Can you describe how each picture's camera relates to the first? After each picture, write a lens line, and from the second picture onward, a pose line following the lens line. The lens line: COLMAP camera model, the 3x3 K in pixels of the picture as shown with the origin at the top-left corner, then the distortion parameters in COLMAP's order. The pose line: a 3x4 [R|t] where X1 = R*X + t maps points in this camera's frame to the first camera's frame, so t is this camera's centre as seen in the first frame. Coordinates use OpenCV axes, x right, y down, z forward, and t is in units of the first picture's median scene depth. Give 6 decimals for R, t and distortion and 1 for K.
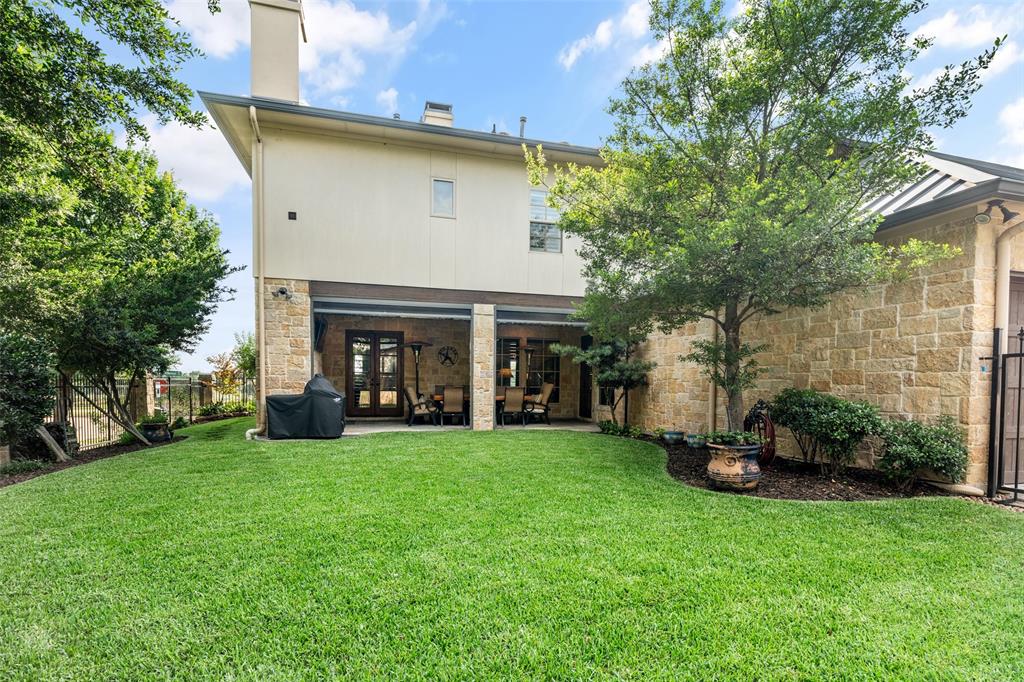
lens RADIAL K [[510.8, 0, 504.0], [0, 510.8, 393.2], [0, 0, 1]] dist [0.002382, -0.002516]
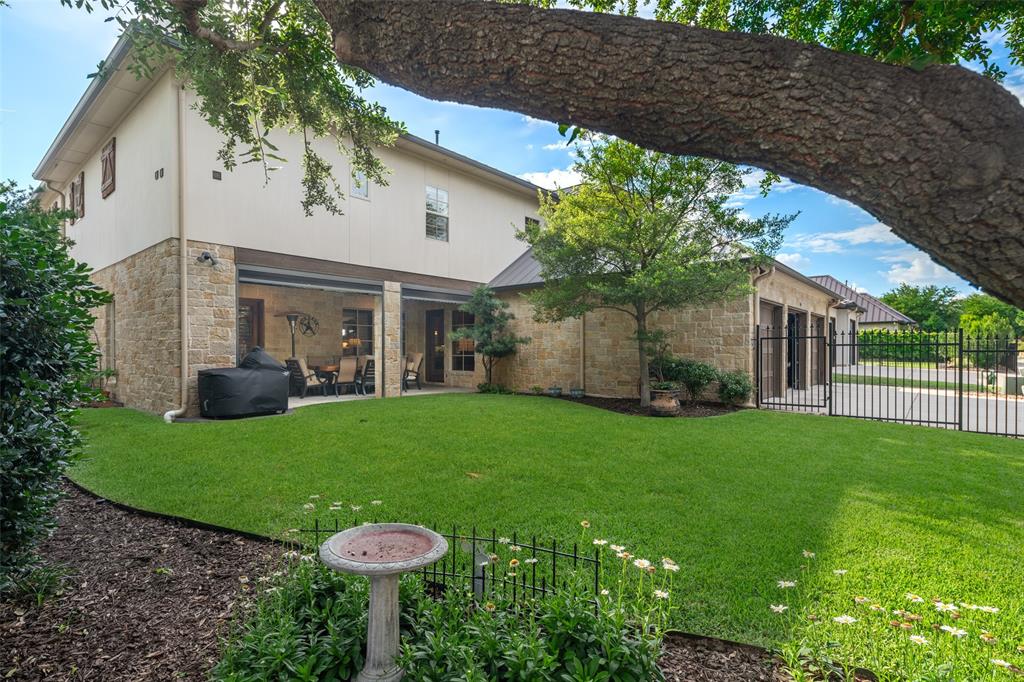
lens RADIAL K [[510.8, 0, 519.8], [0, 510.8, 345.0], [0, 0, 1]] dist [0.002382, -0.002516]
pose [[0.815949, -0.005372, 0.578099, -0.475856], [0.019601, 0.999639, -0.018377, -0.013409], [-0.577791, 0.026326, 0.815760, -0.054474]]
